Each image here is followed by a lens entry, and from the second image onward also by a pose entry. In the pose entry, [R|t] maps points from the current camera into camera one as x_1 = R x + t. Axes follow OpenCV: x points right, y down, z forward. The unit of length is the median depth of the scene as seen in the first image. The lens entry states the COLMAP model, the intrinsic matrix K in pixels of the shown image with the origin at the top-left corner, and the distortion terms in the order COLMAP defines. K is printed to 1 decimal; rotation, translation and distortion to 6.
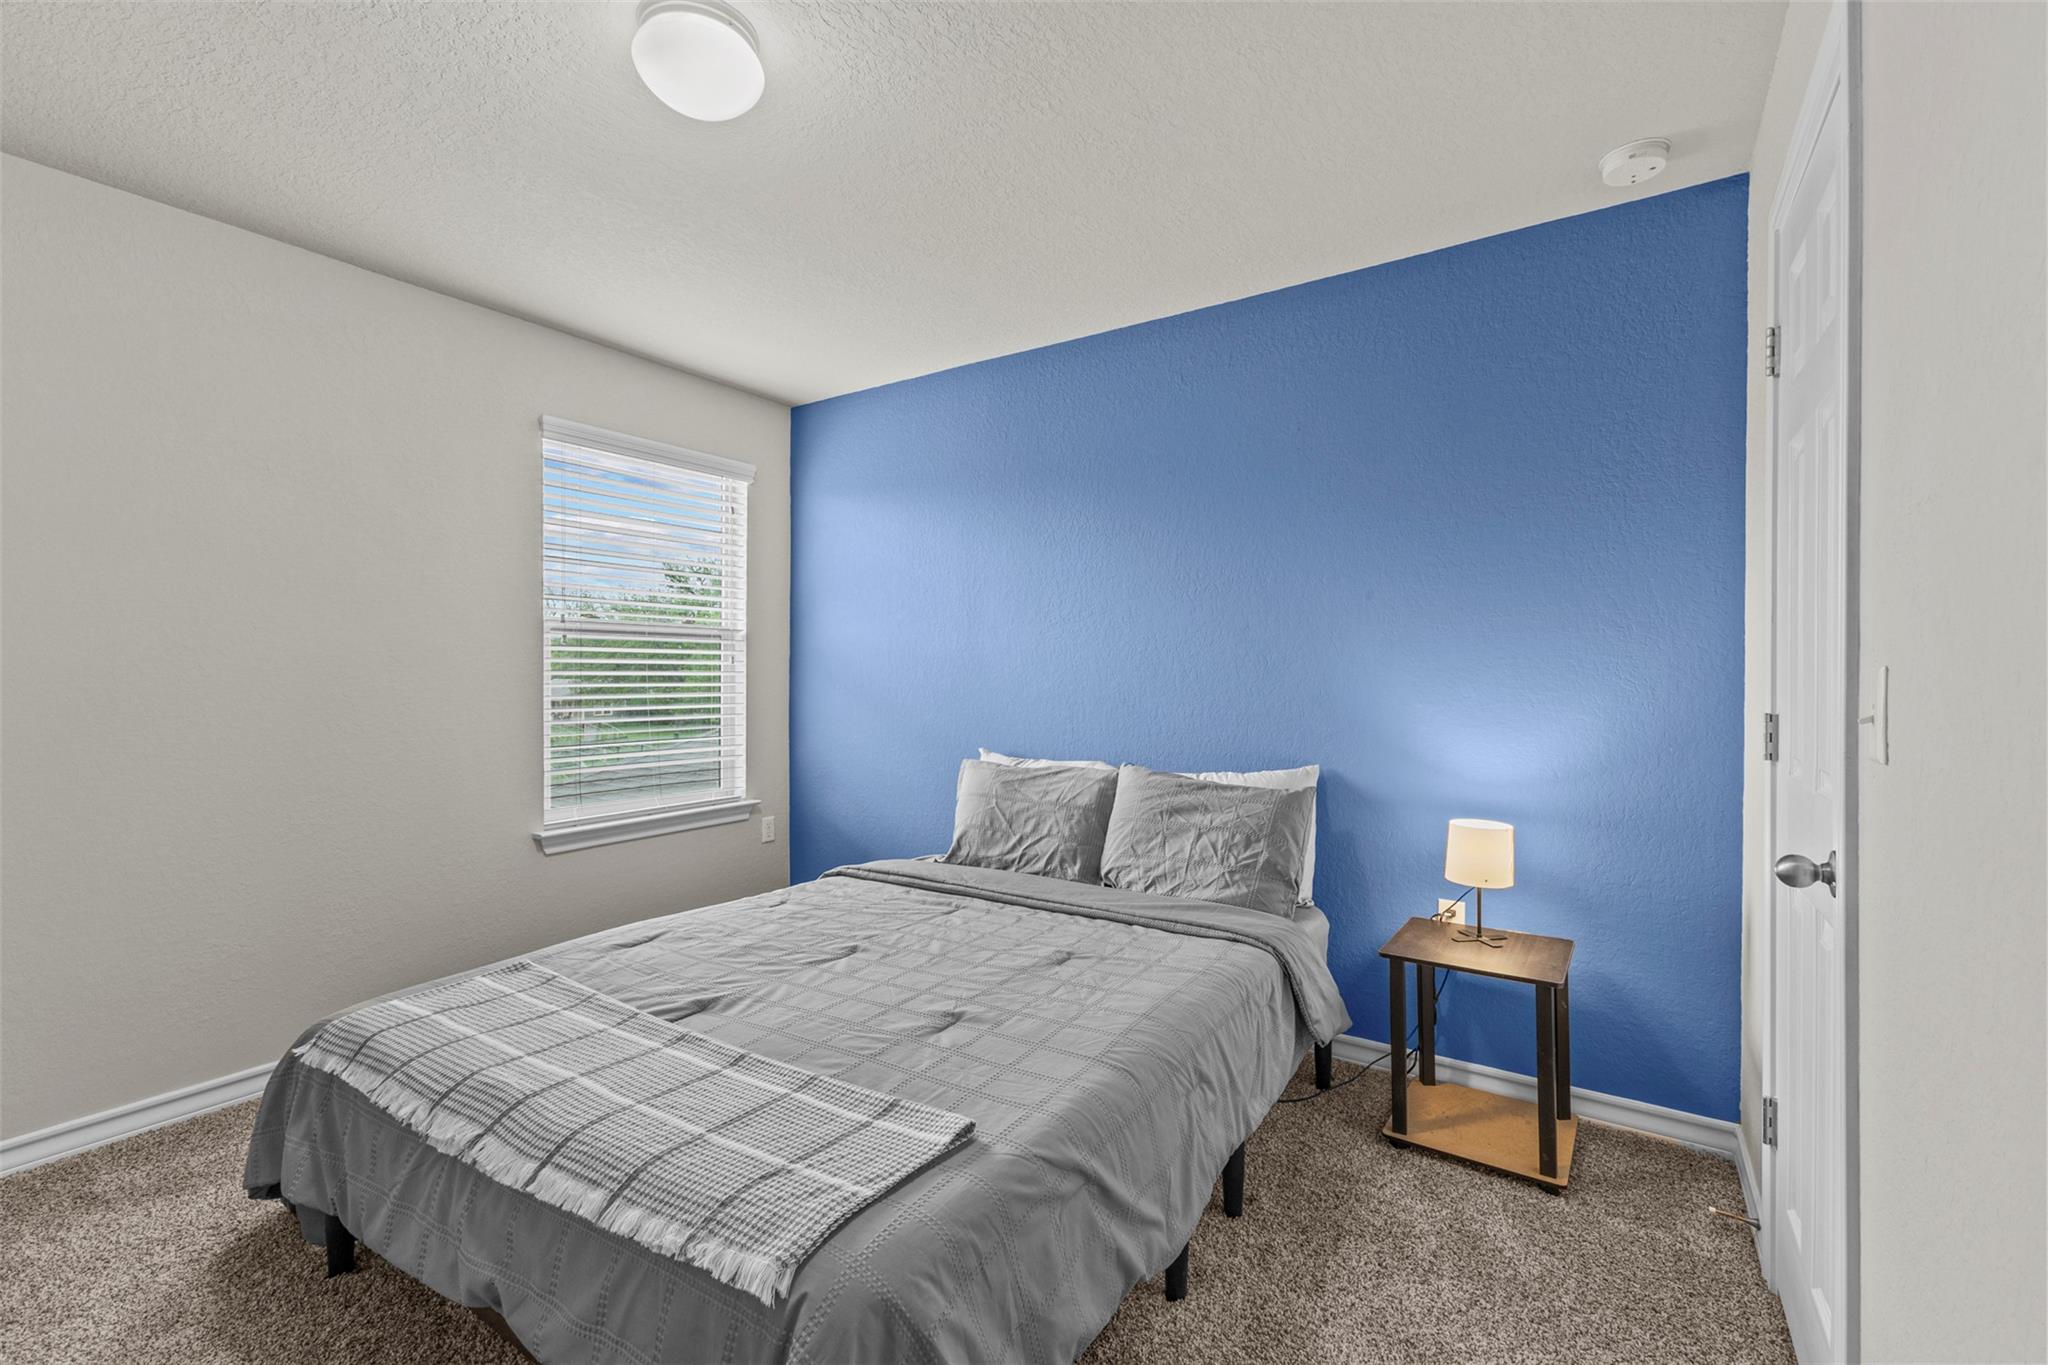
lens RADIAL K [[879.3, 0, 1025.7], [0, 879.3, 675.6], [0, 0, 1]] dist [0.012438, -0.004594]
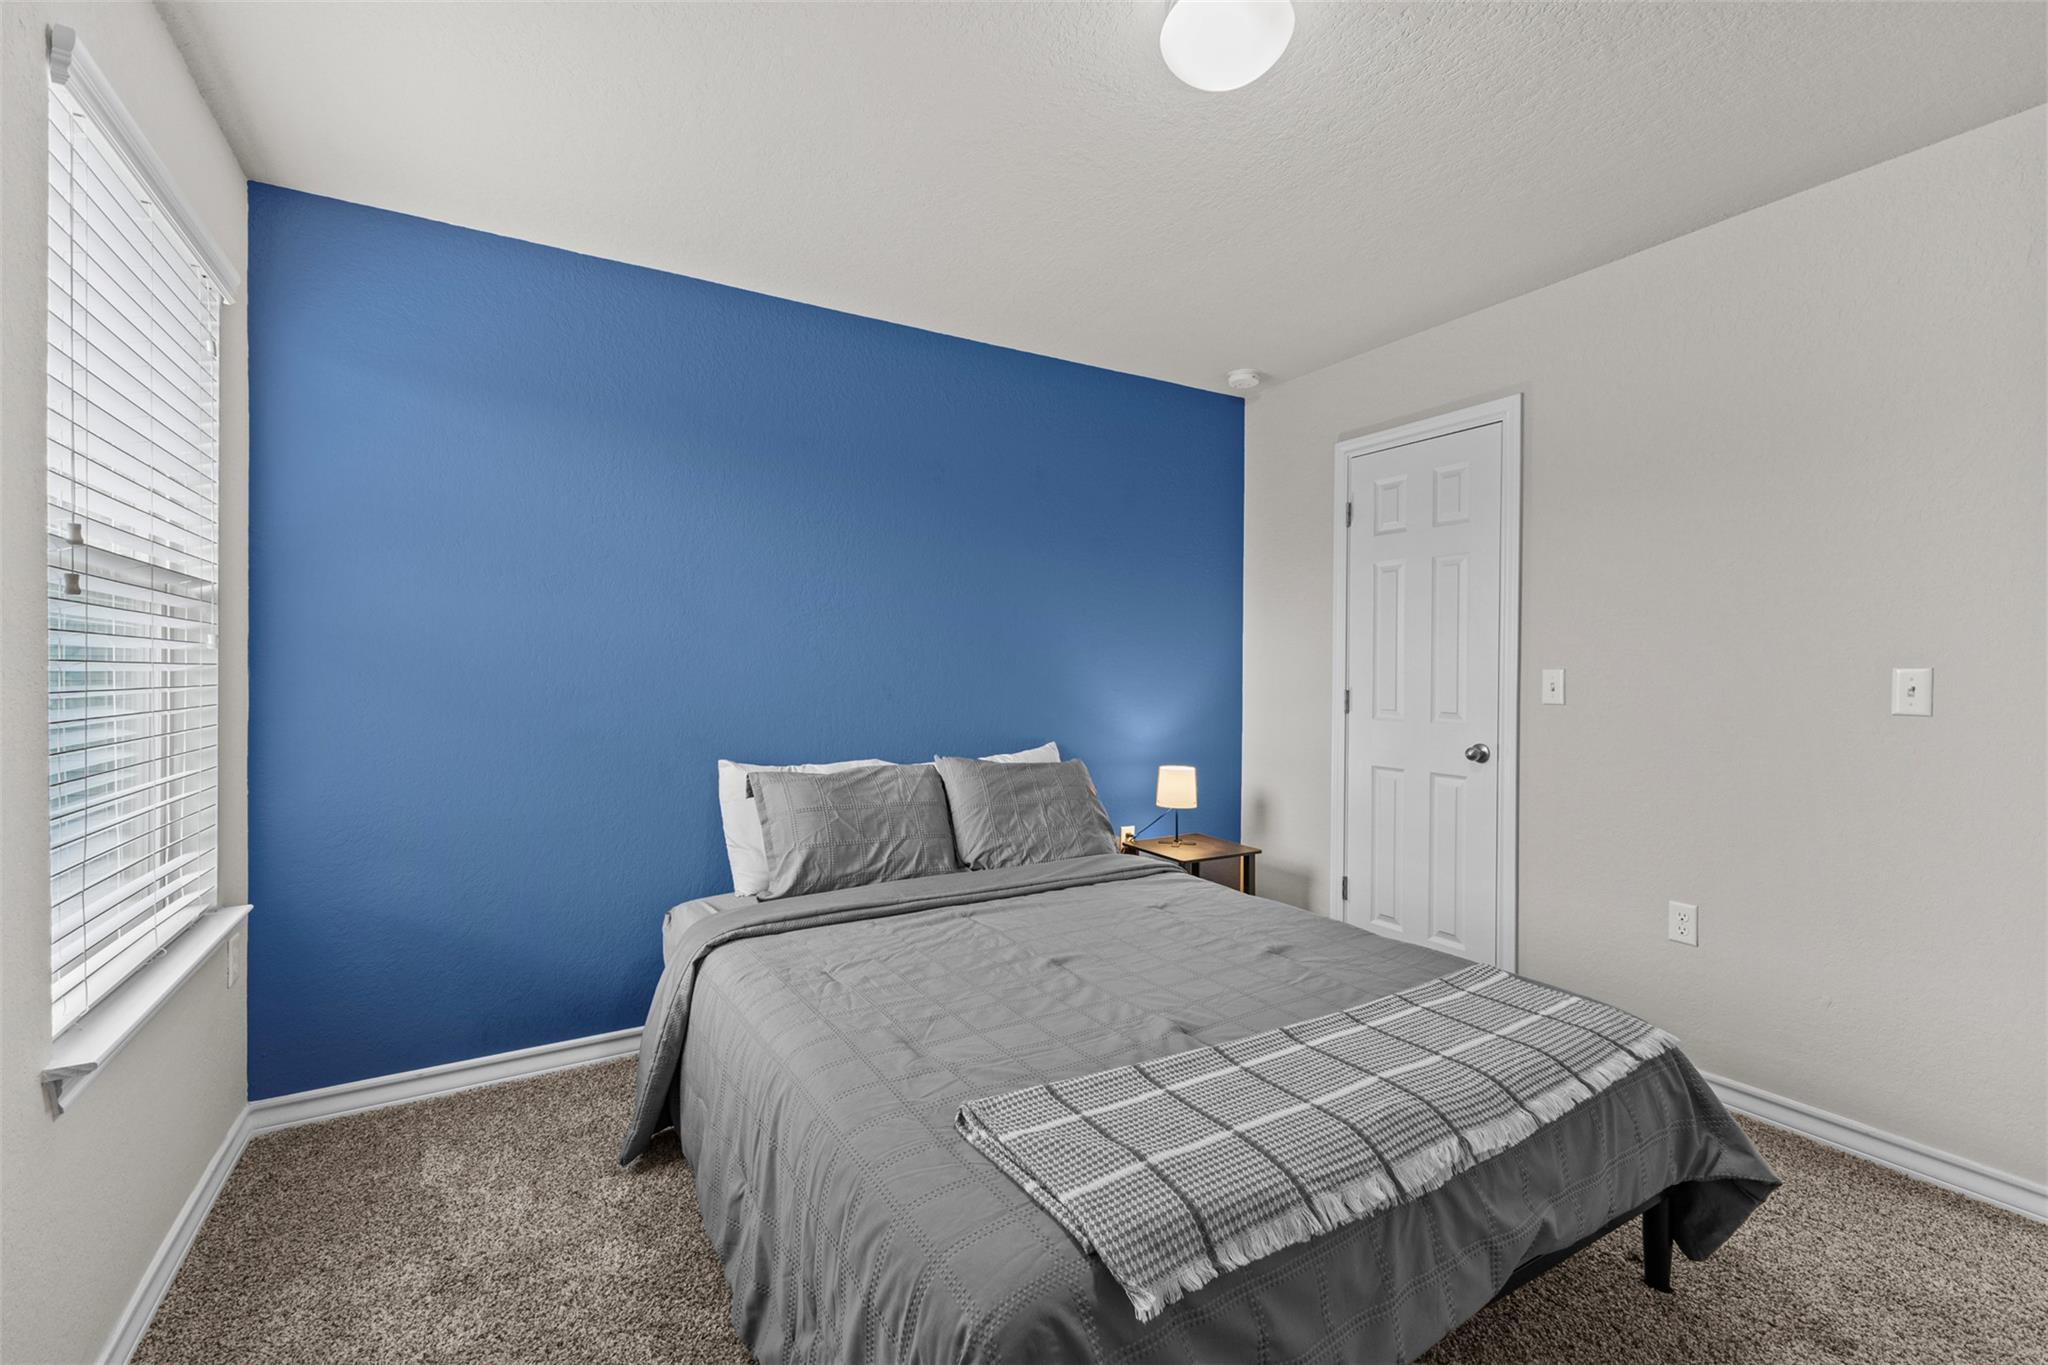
lens RADIAL K [[879.3, 0, 1025.7], [0, 879.3, 675.6], [0, 0, 1]] dist [0.012438, -0.004594]
pose [[0.438095, -0.006412, 0.898906, -0.857227], [-0.002479, 0.999962, 0.008341, -0.004280], [-0.898925, -0.005883, 0.438063, 0.501053]]
